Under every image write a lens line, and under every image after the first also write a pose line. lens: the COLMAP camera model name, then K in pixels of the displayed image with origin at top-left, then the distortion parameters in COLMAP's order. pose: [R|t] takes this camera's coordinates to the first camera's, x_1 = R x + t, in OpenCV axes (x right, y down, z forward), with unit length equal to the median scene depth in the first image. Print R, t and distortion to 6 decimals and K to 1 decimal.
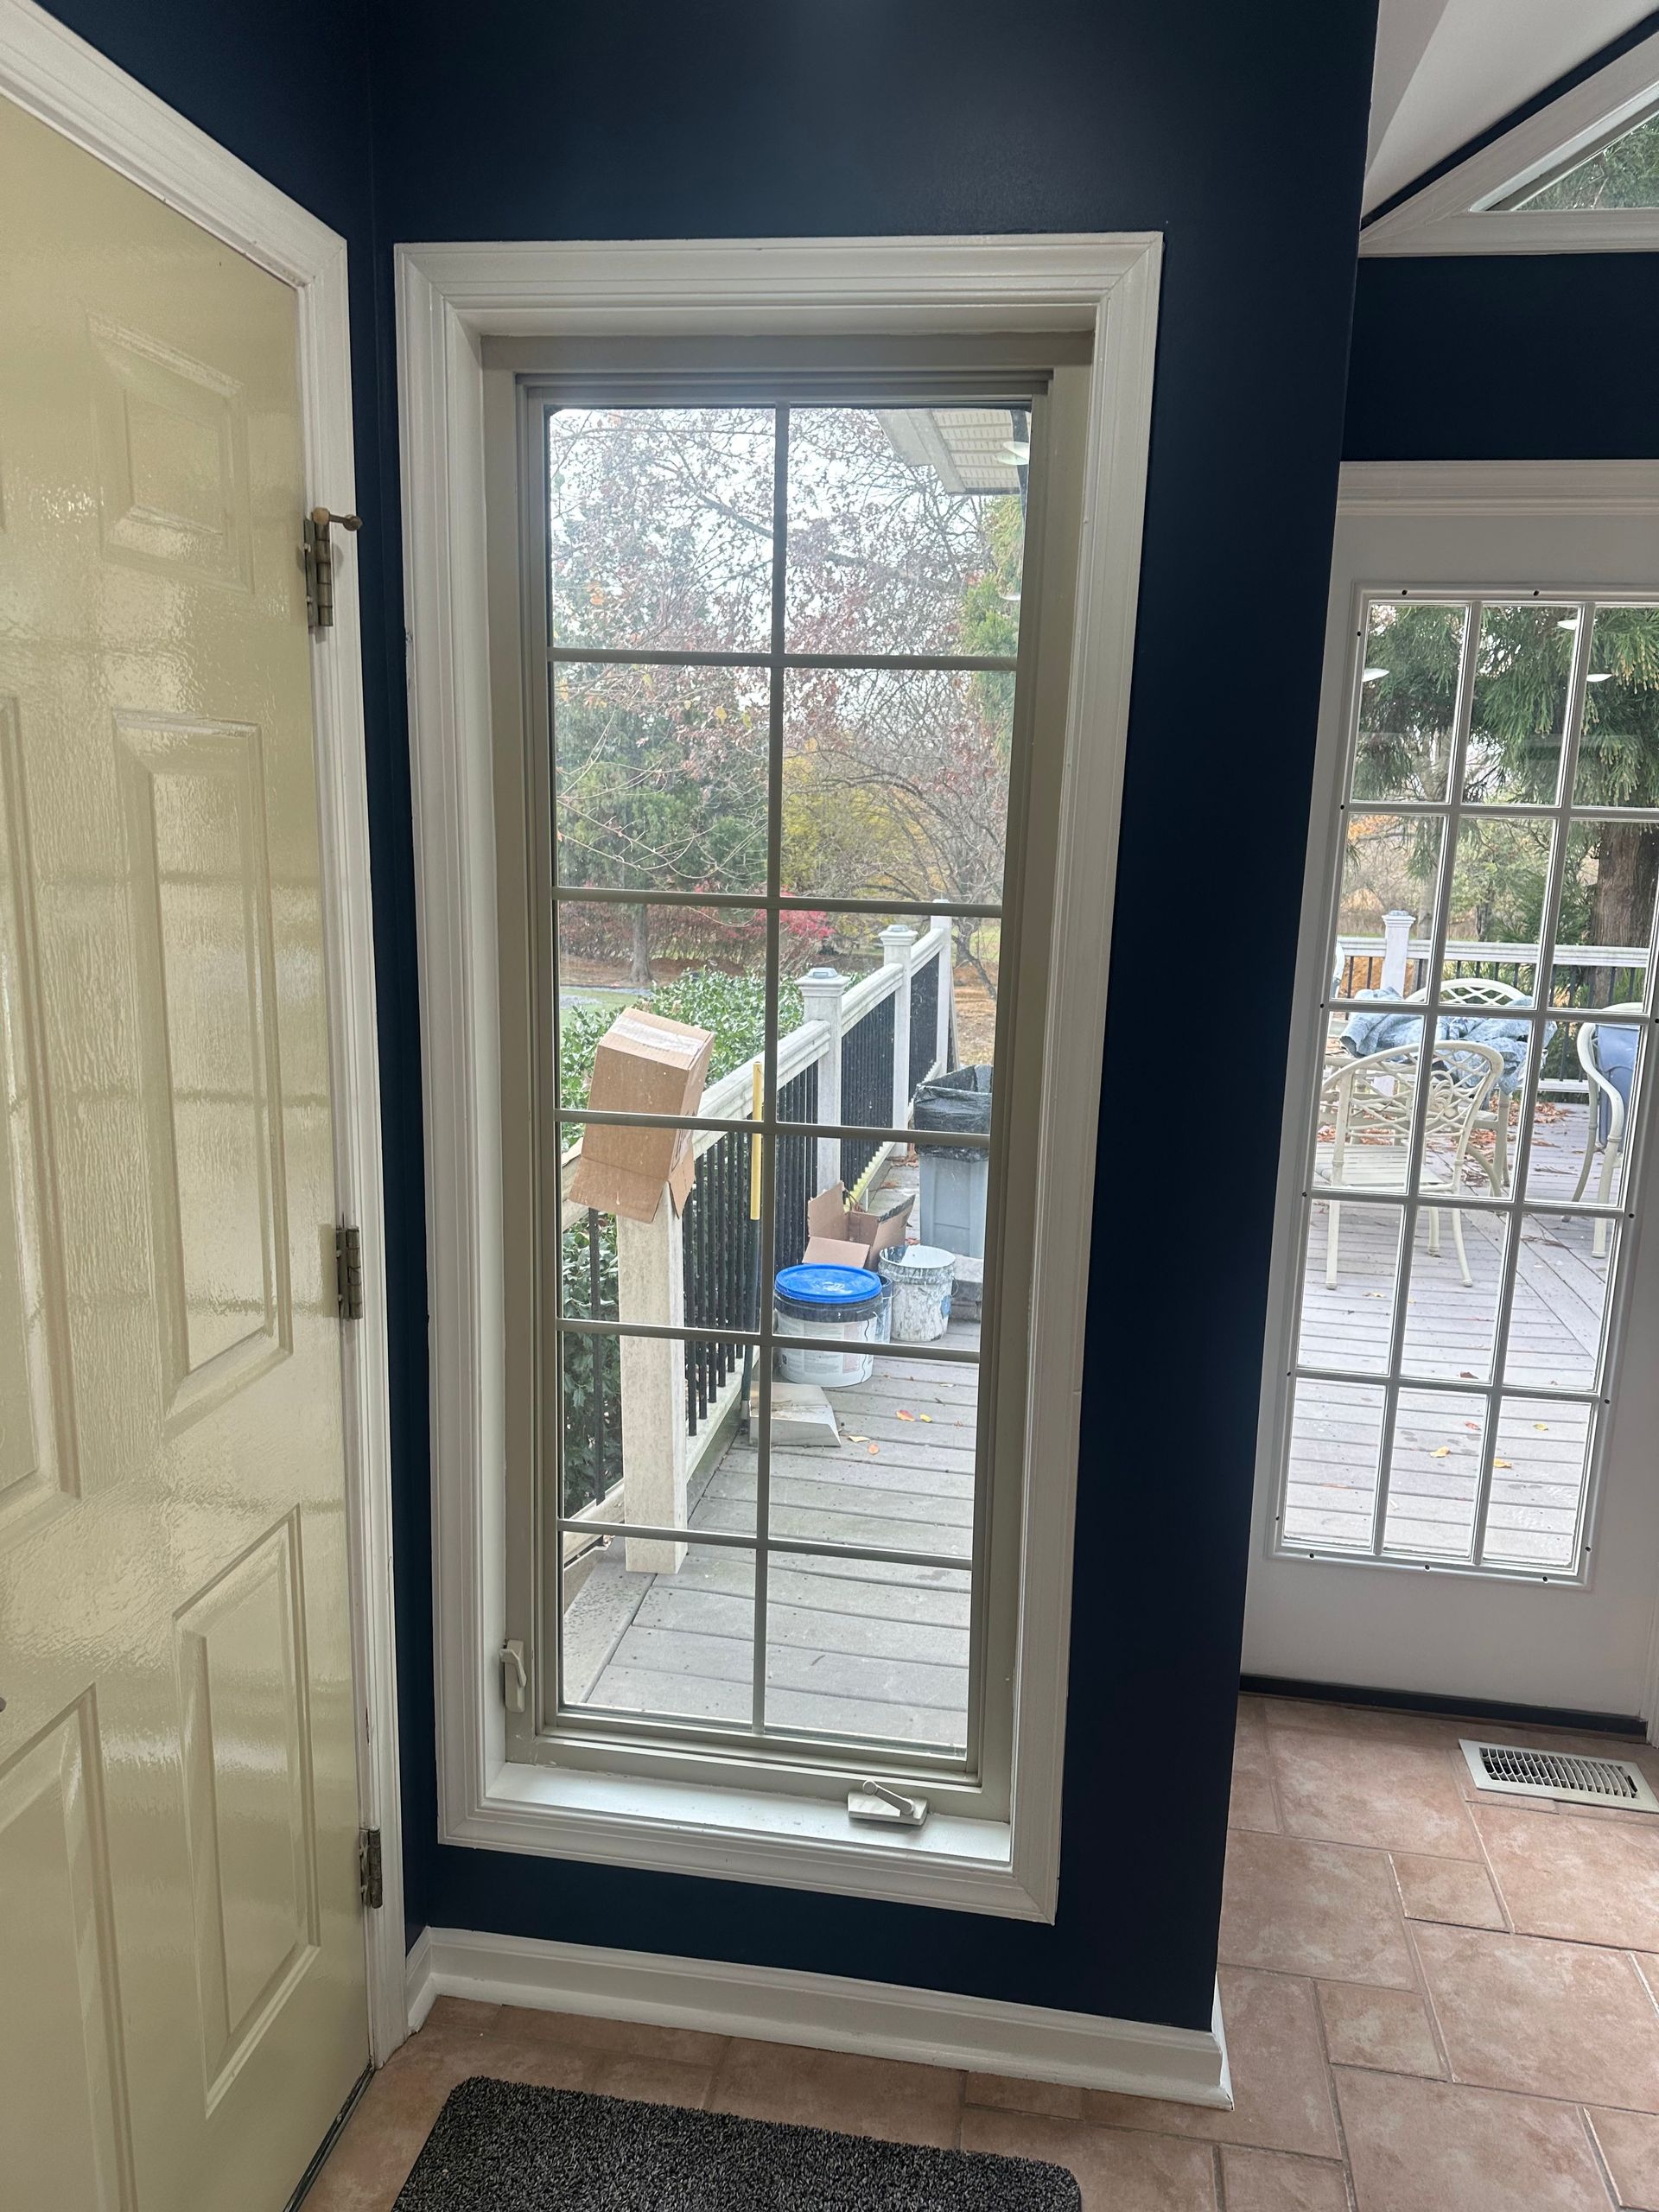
lens RADIAL K [[1556.6, 0, 840.8], [0, 1556.6, 1124.0], [0, 0, 1]] dist [0.021488, -0.005372]
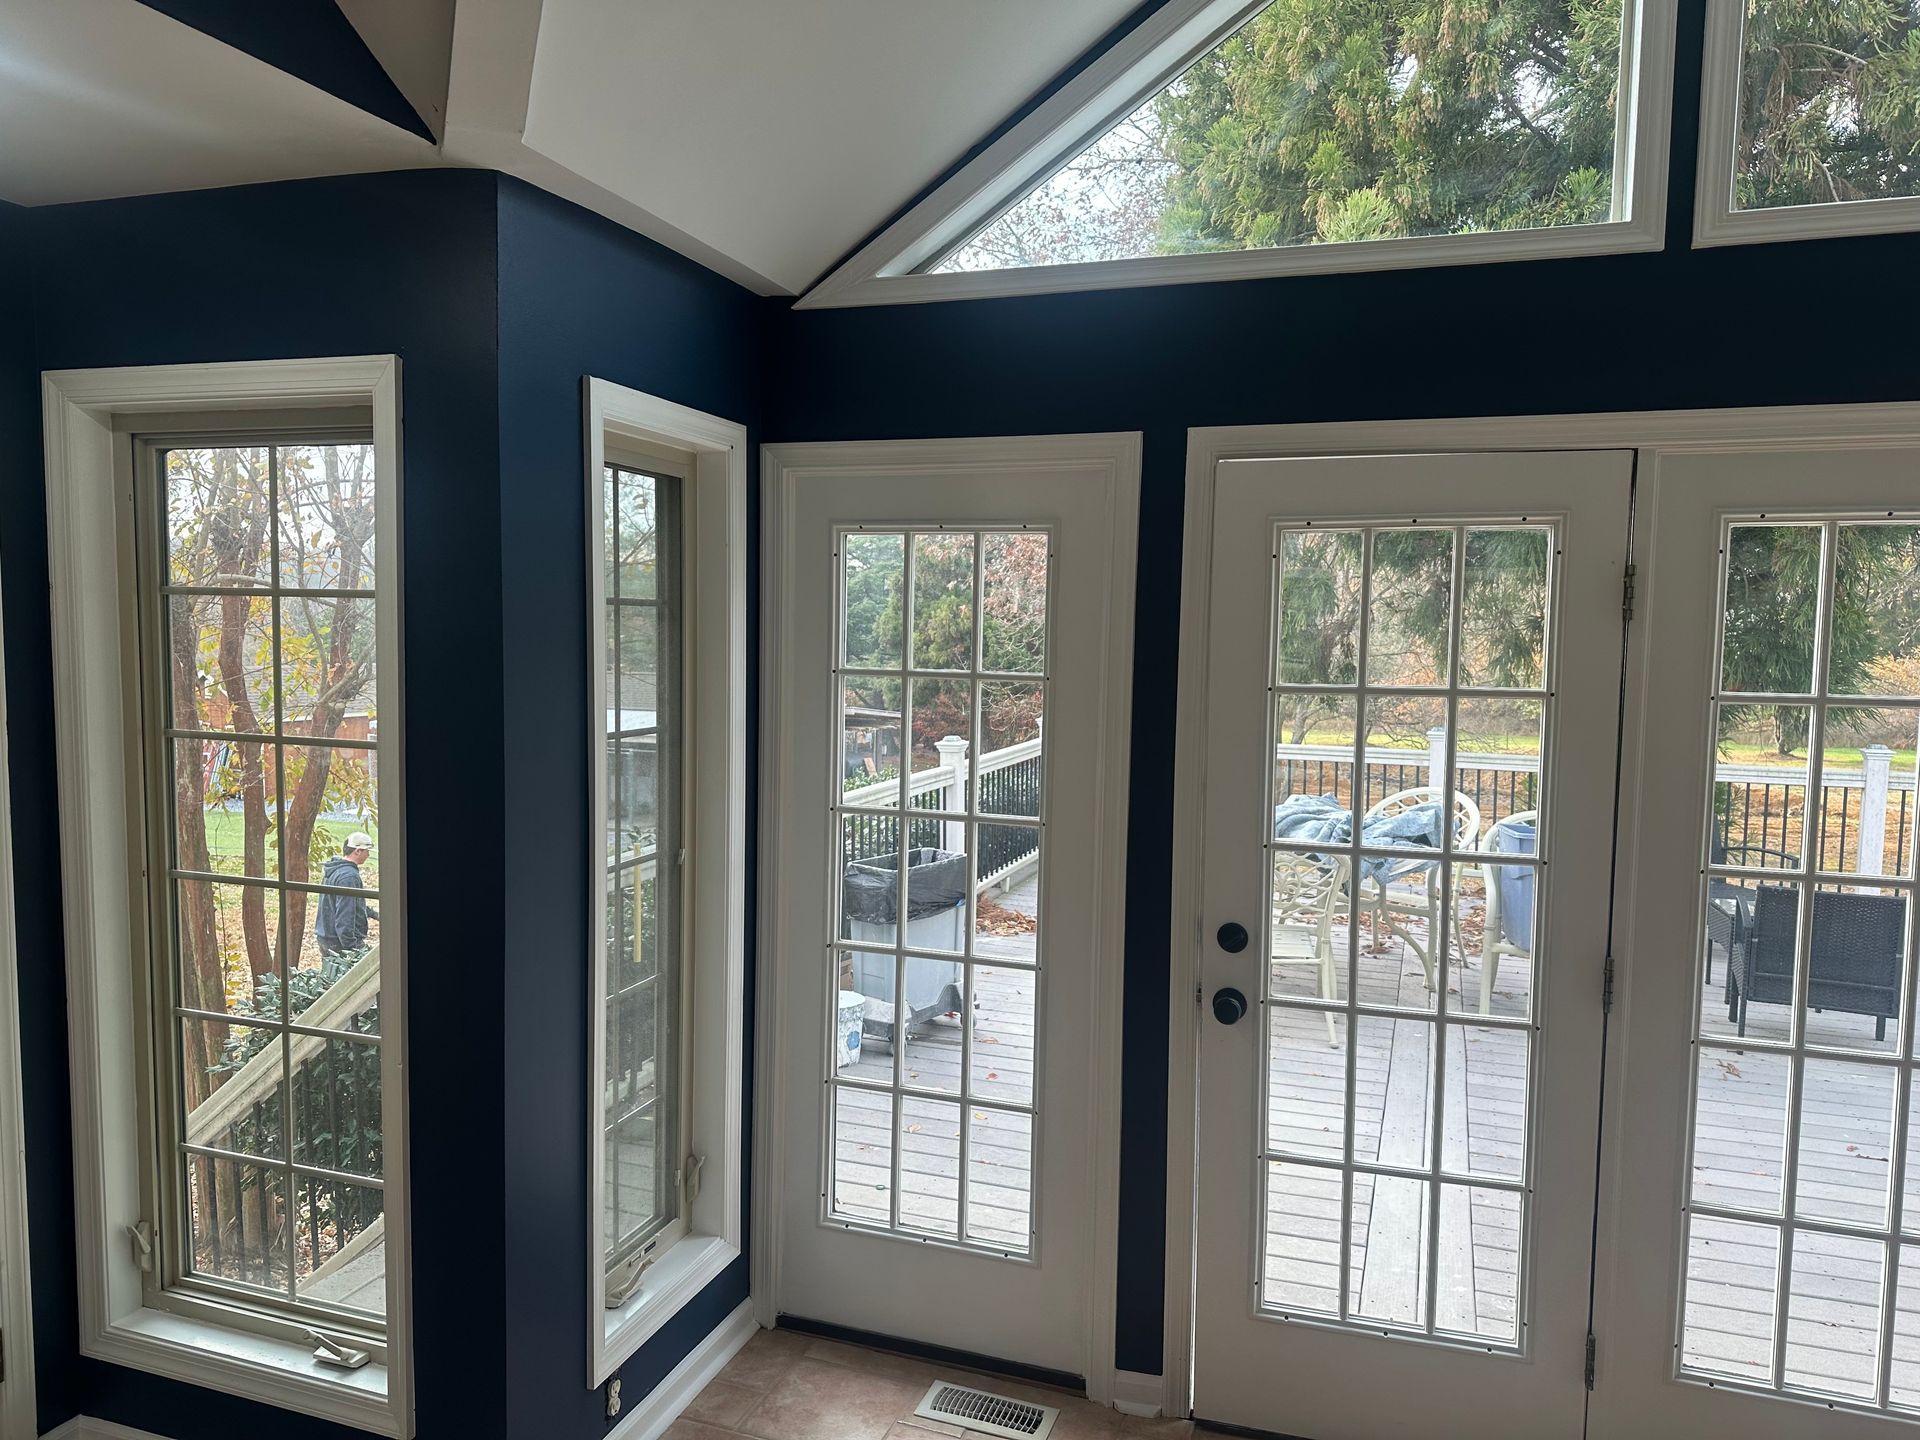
lens RADIAL K [[1348.5, 0, 953.9], [0, 1348.5, 734.0], [0, 0, 1]] dist [0.056492, -0.050312]
pose [[0.981690, 0.004640, -0.190428, 0.622279], [-0.027841, 0.992462, -0.119344, -0.001869], [0.188439, 0.122461, 0.974420, -0.156616]]
